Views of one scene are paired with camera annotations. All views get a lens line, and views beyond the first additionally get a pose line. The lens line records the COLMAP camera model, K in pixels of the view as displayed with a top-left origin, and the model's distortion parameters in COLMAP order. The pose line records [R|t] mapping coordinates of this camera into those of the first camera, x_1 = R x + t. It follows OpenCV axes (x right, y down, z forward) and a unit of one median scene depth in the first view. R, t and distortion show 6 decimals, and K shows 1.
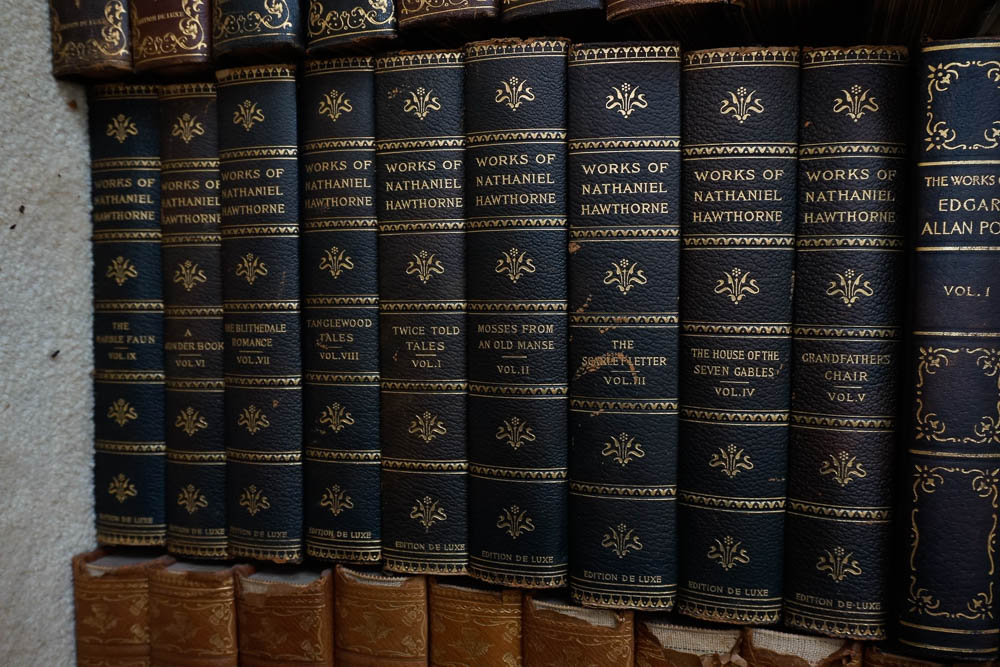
lens RADIAL K [[979.0, 0, 510.4], [0, 979.0, 333.1], [0, 0, 1]] dist [-0.002637, 0.000000]
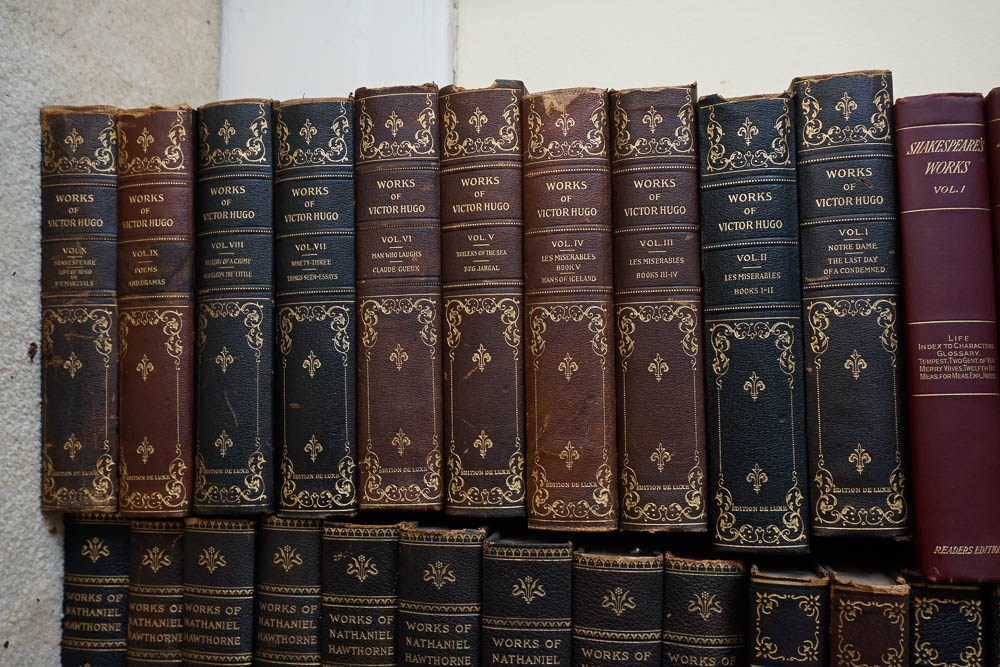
lens RADIAL K [[979.0, 0, 520.6], [0, 979.0, 334.1], [0, 0, 1]] dist [-0.002637, 0.000000]
pose [[0.994310, 0.023788, 0.103837, -0.029875], [-0.012530, 0.994099, -0.107753, -0.423610], [-0.105787, 0.105838, 0.988740, -0.272880]]
